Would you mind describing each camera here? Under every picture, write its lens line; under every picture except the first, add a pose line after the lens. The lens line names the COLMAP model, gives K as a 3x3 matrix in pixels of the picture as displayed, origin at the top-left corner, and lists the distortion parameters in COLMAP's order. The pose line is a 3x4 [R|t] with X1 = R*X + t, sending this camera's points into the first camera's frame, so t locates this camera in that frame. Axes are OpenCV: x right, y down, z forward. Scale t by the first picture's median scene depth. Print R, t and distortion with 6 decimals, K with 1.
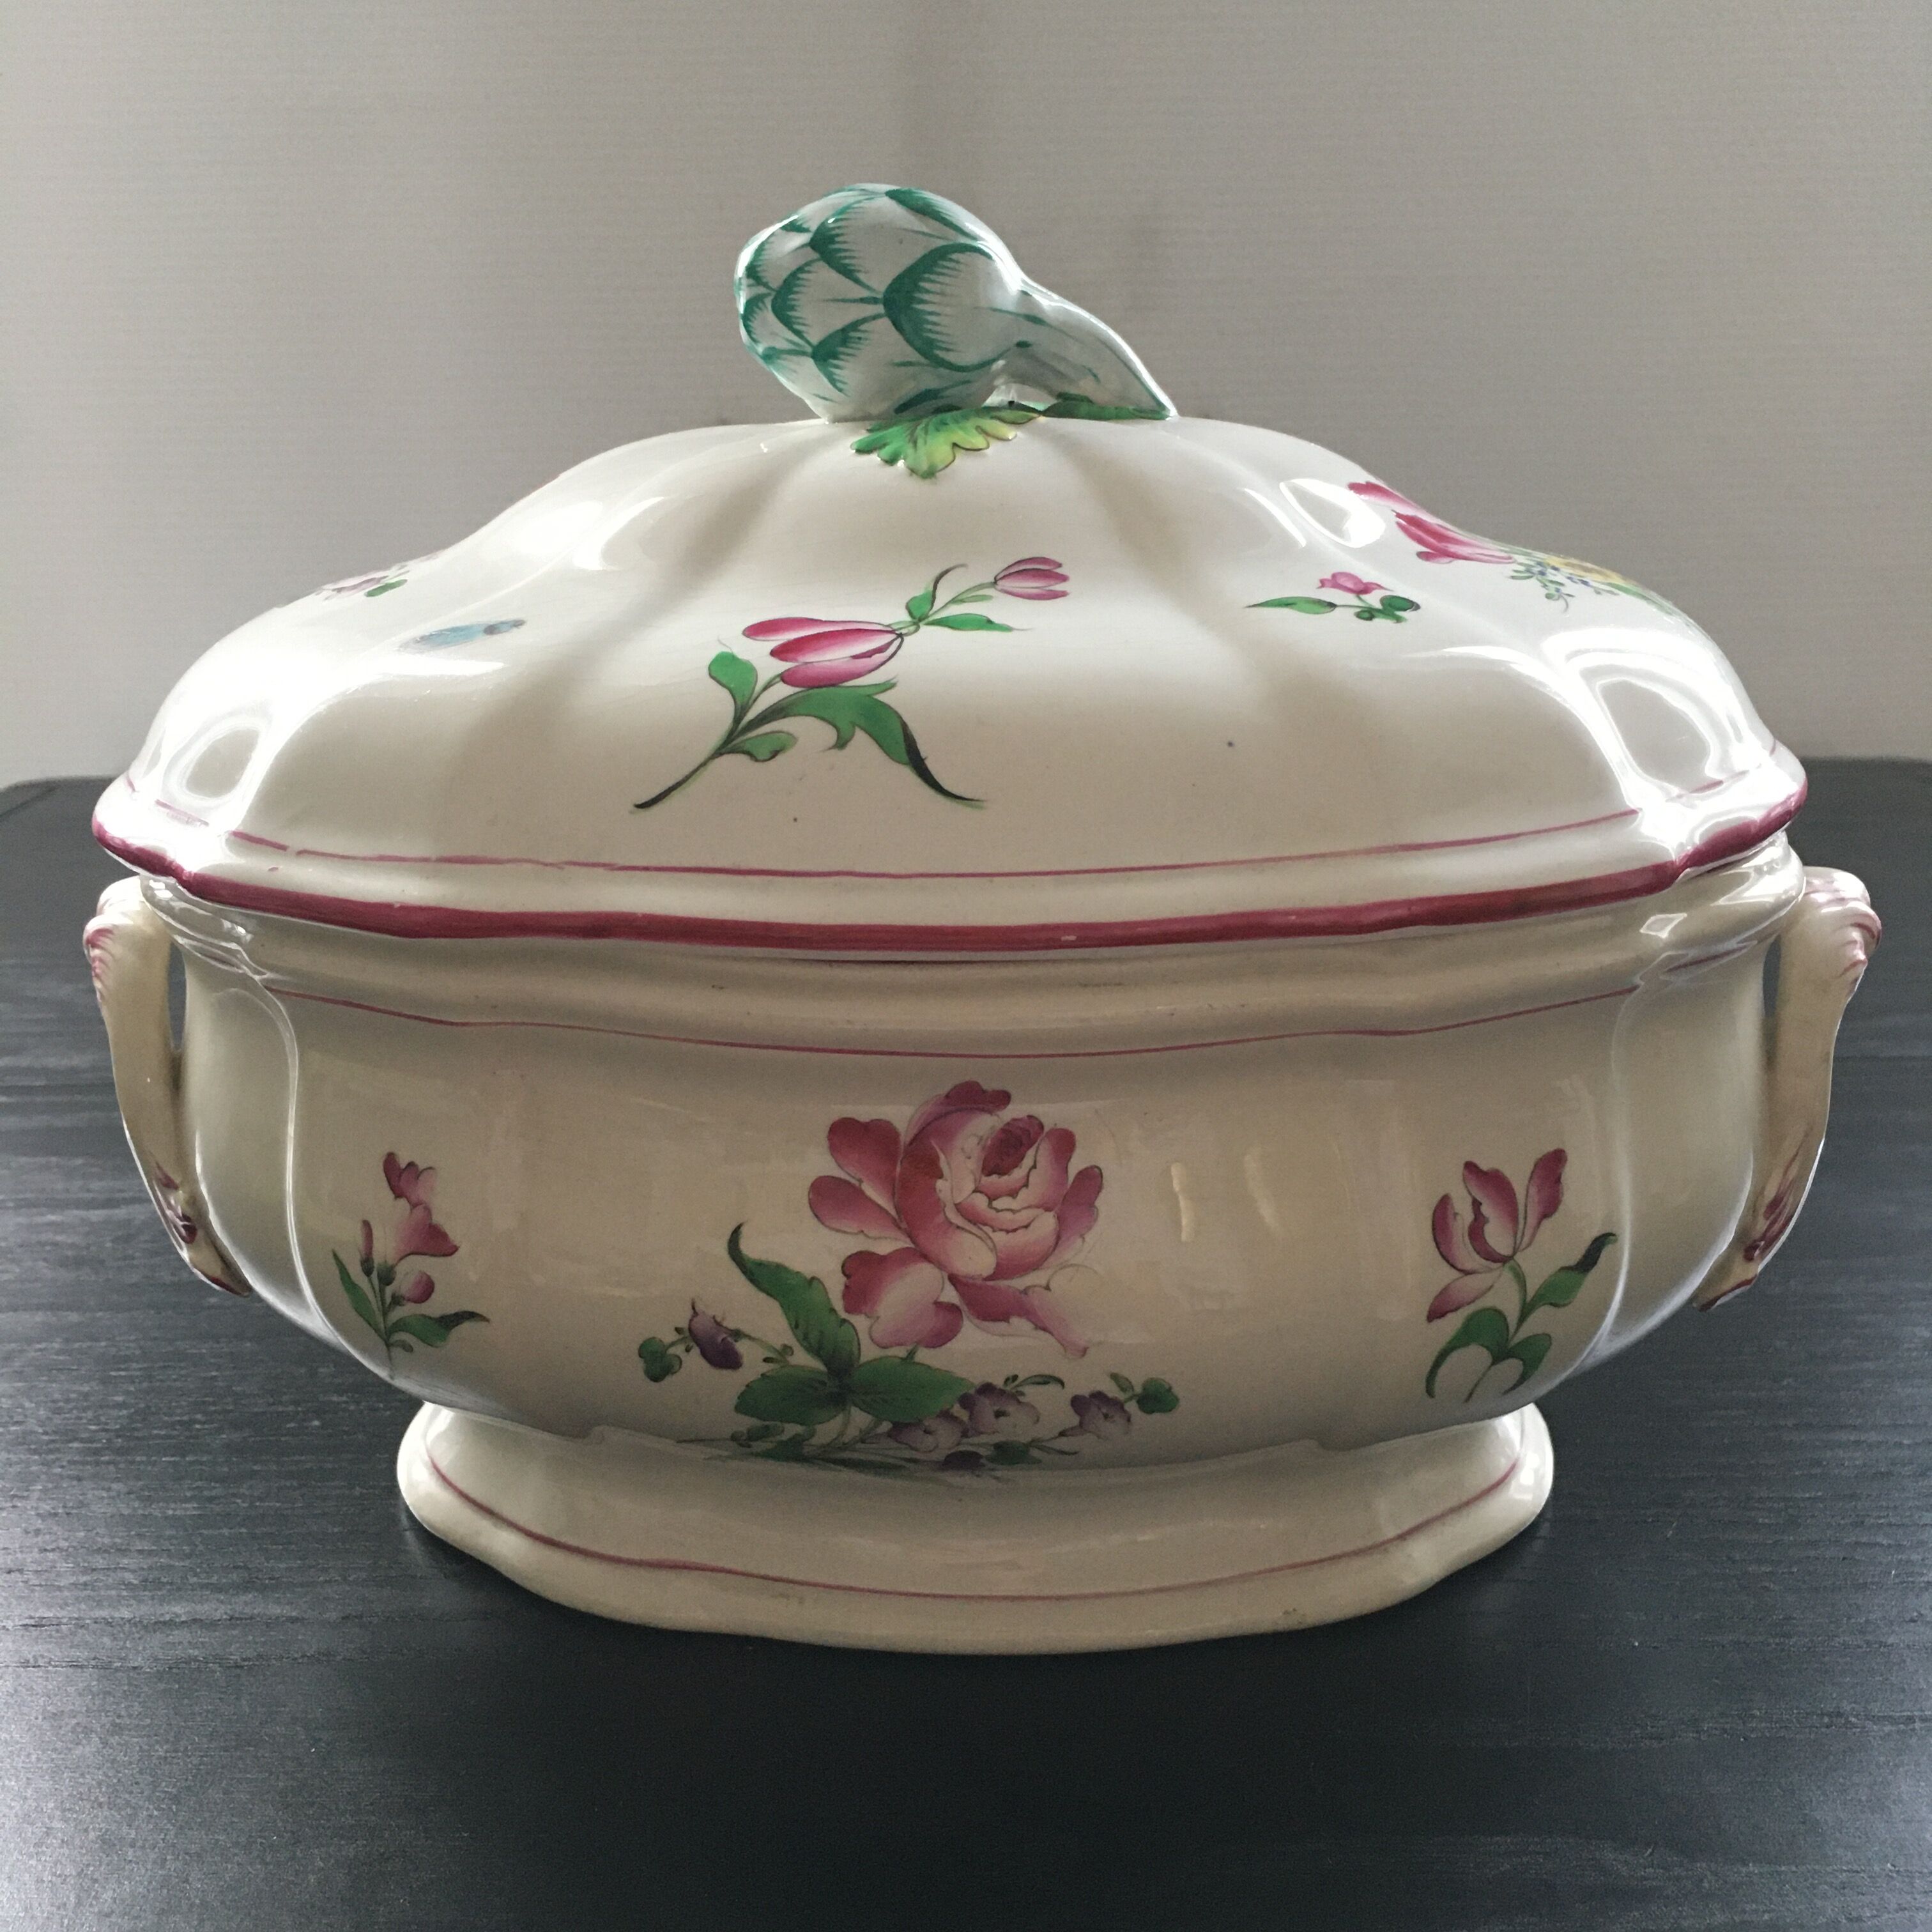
lens RADIAL K [[2213.9, 0, 966.0], [0, 2213.9, 966.0], [0, 0, 1]] dist [0.061873, -0.016529]
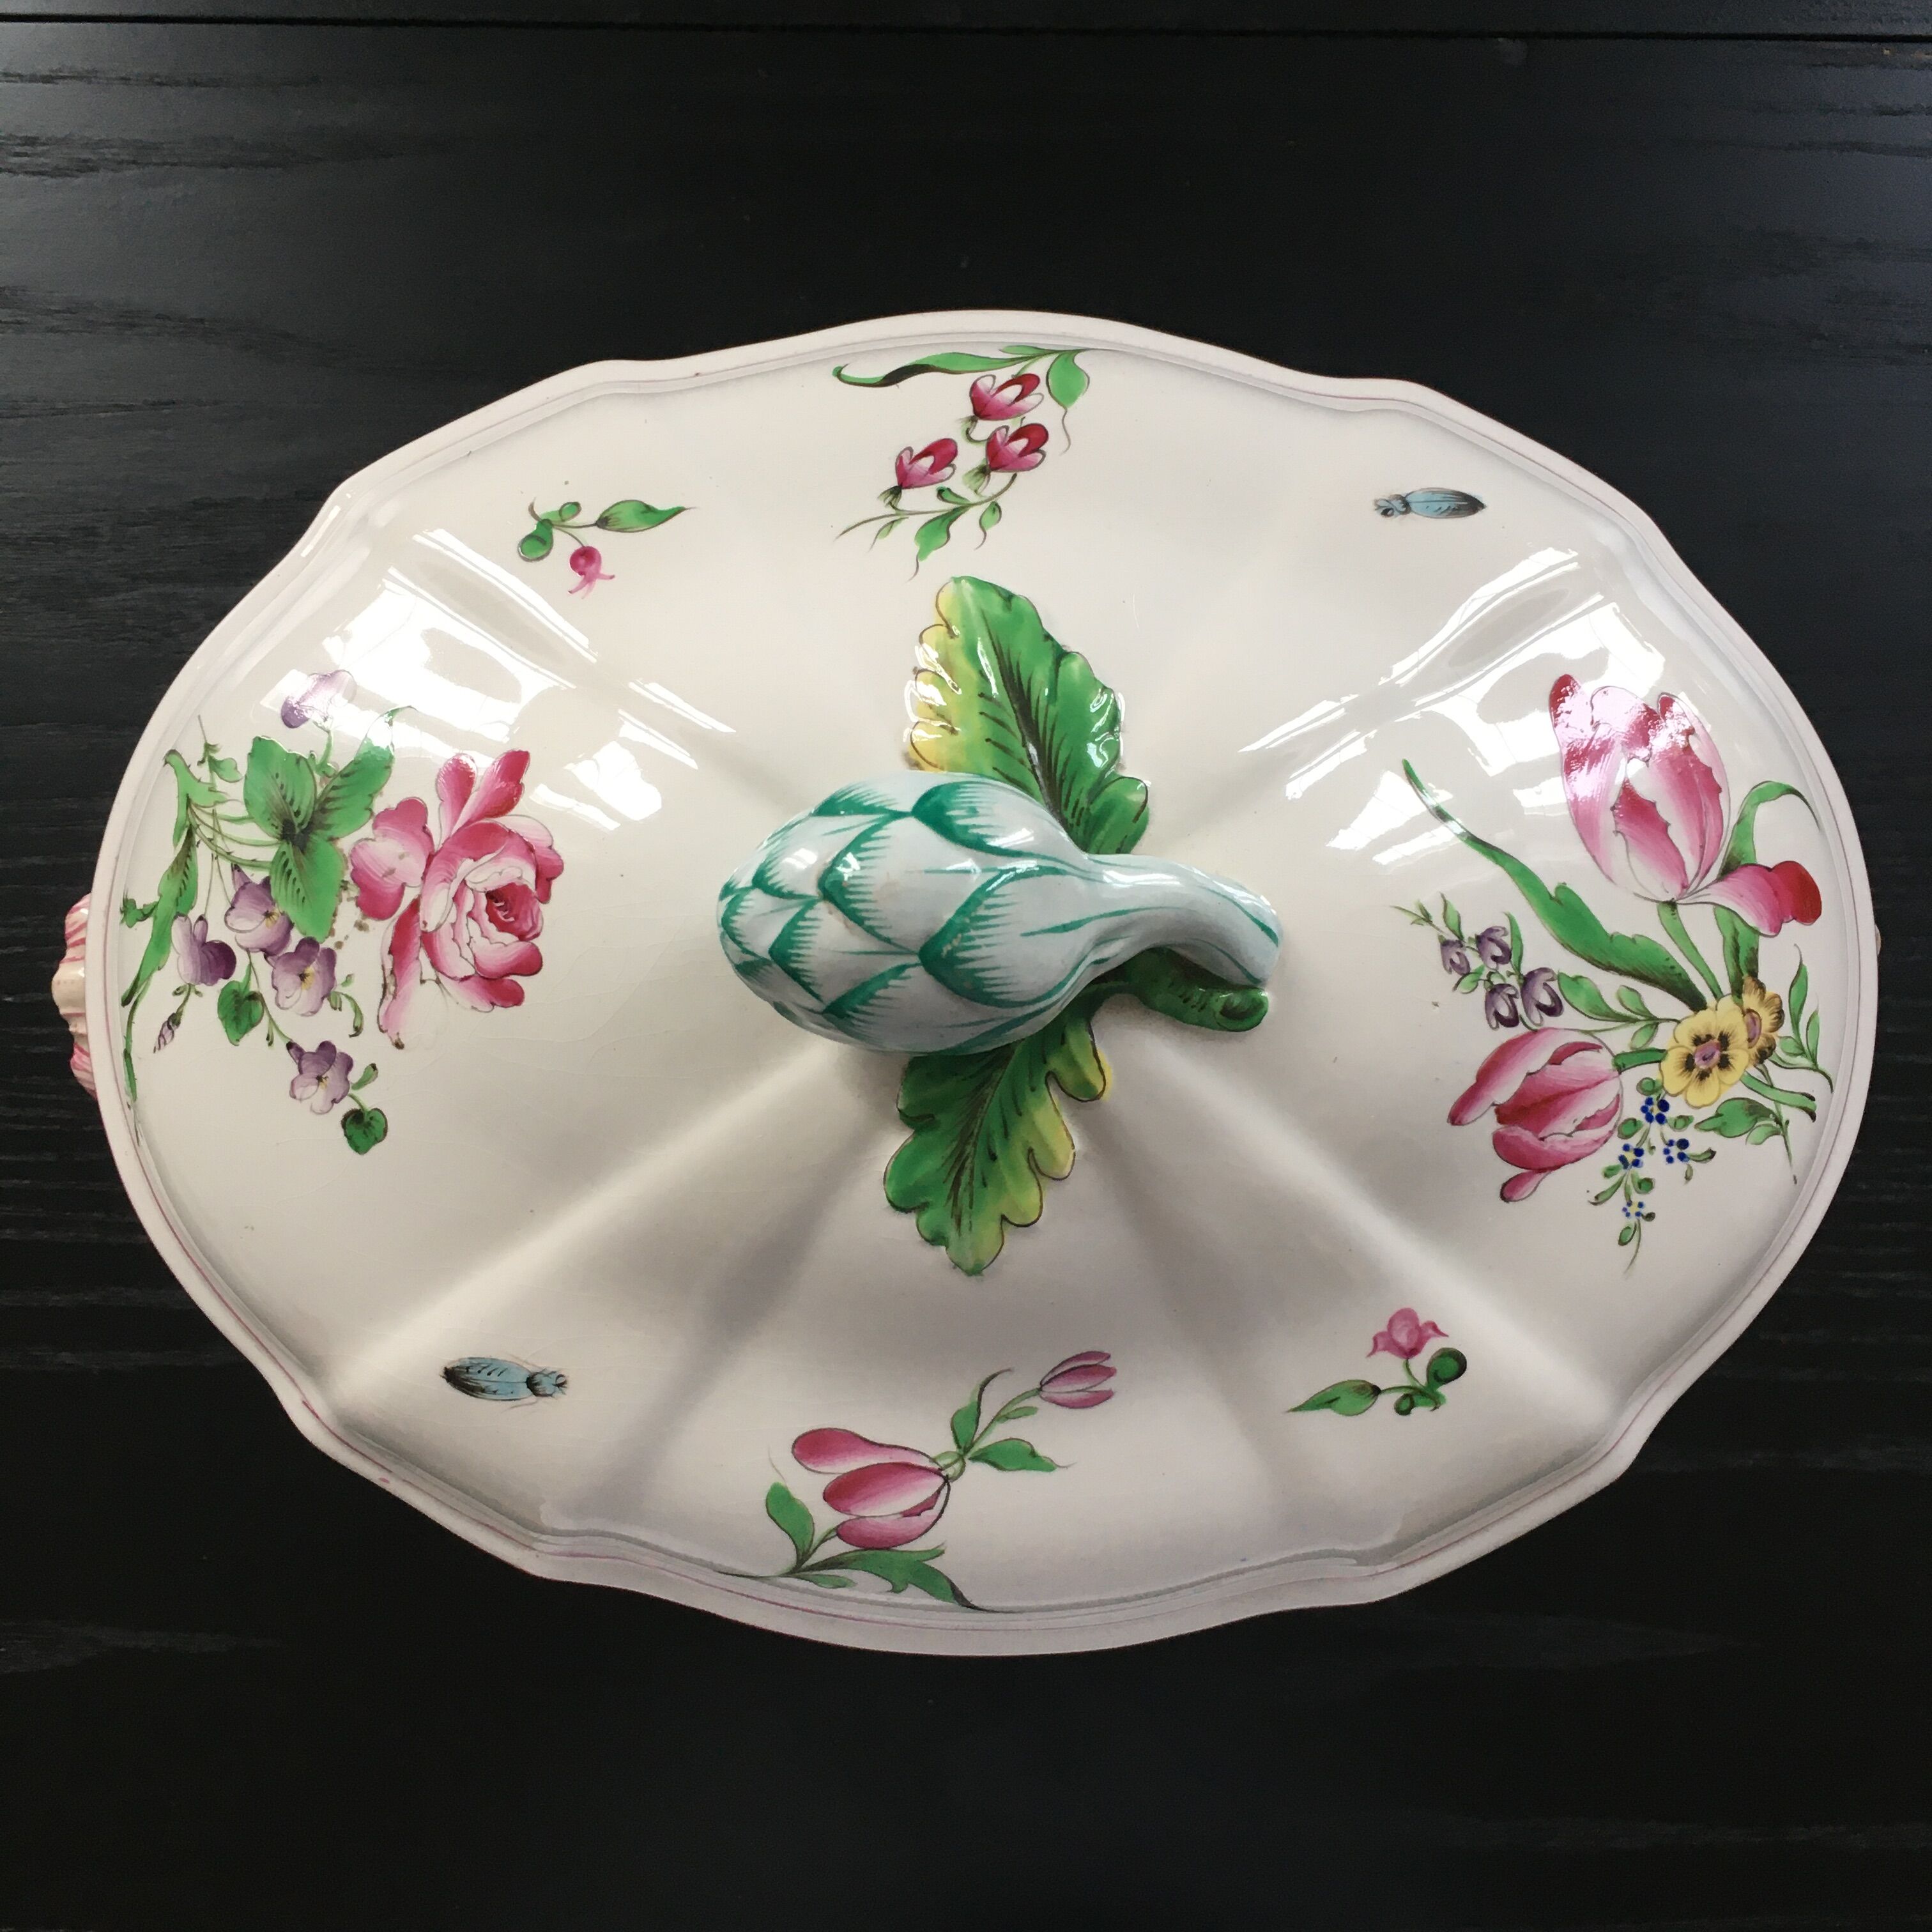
lens RADIAL K [[2213.9, 0, 966.0], [0, 2213.9, 966.0], [0, 0, 1]] dist [0.061873, -0.016529]
pose [[0.999730, -0.001171, 0.023205, -0.039973], [-0.021516, 0.330303, 0.943630, -1.087363], [-0.008770, -0.943874, 0.330189, 0.792727]]
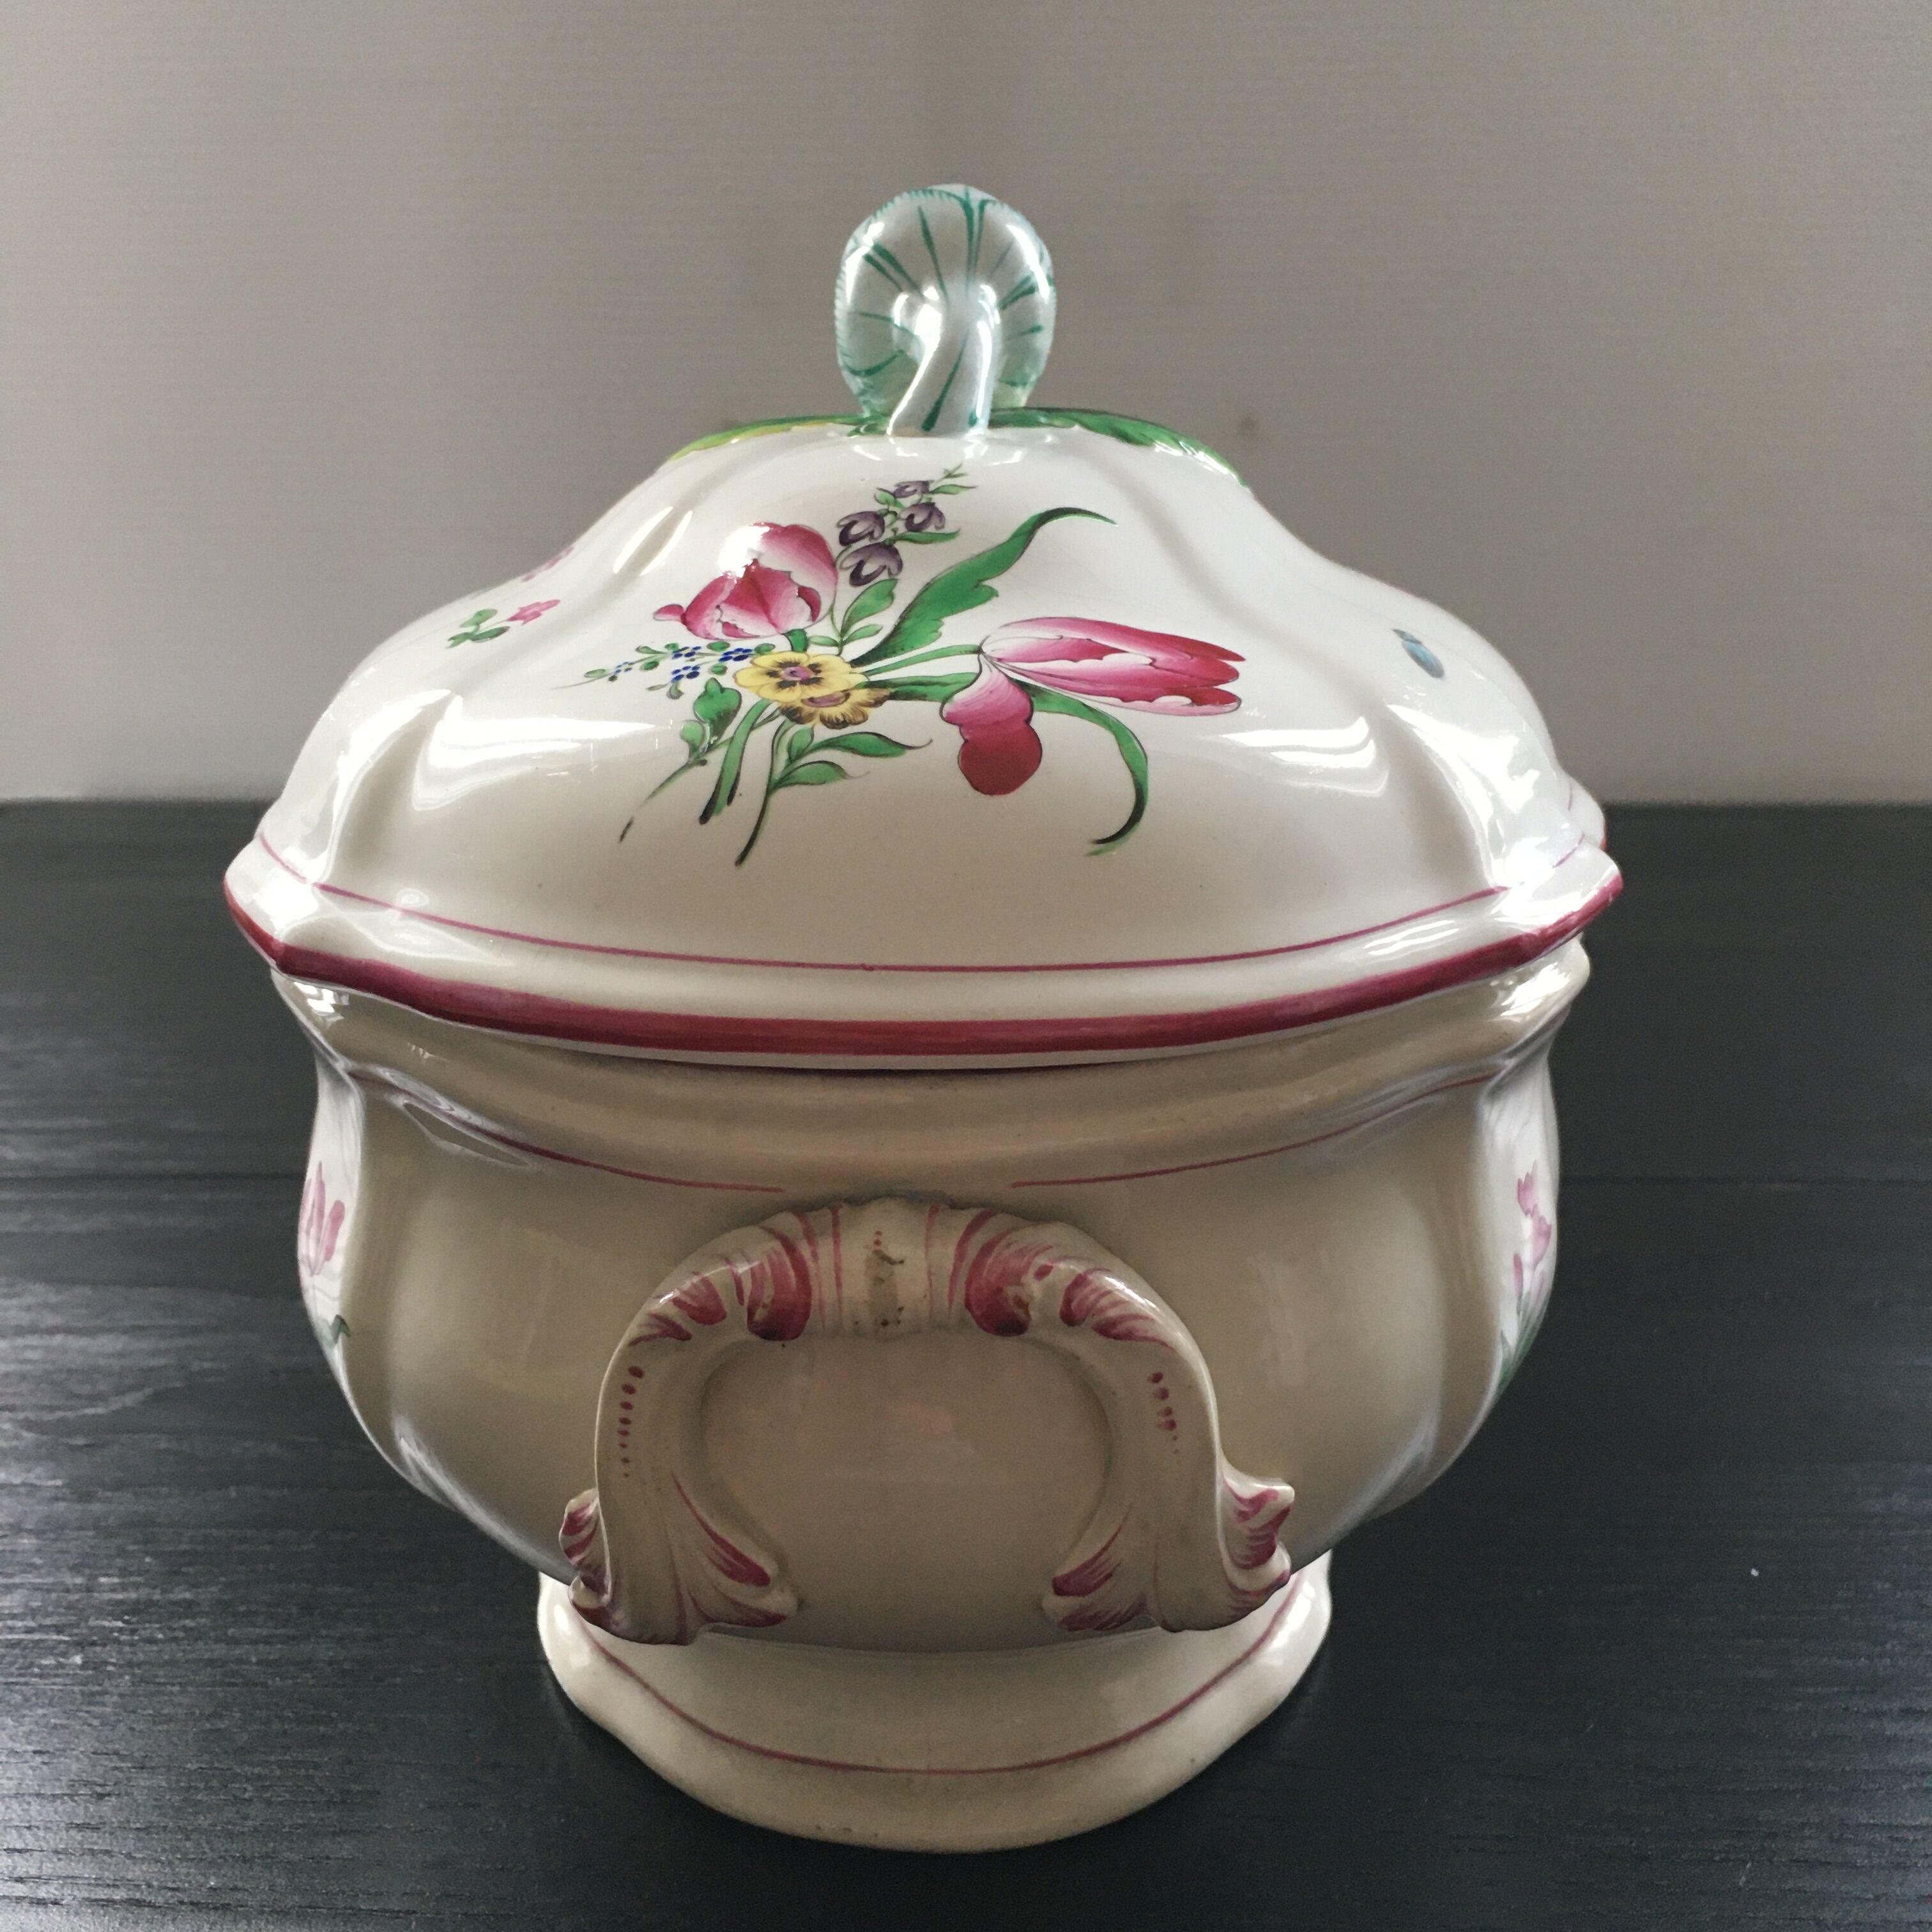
lens RADIAL K [[2213.9, 0, 966.0], [0, 2213.9, 966.0], [0, 0, 1]] dist [0.061873, -0.016529]
pose [[-0.003702, 0.280359, -0.959888, 1.071309], [-0.259531, 0.926734, 0.271676, -0.321382], [0.965728, 0.250126, 0.069331, 1.095570]]
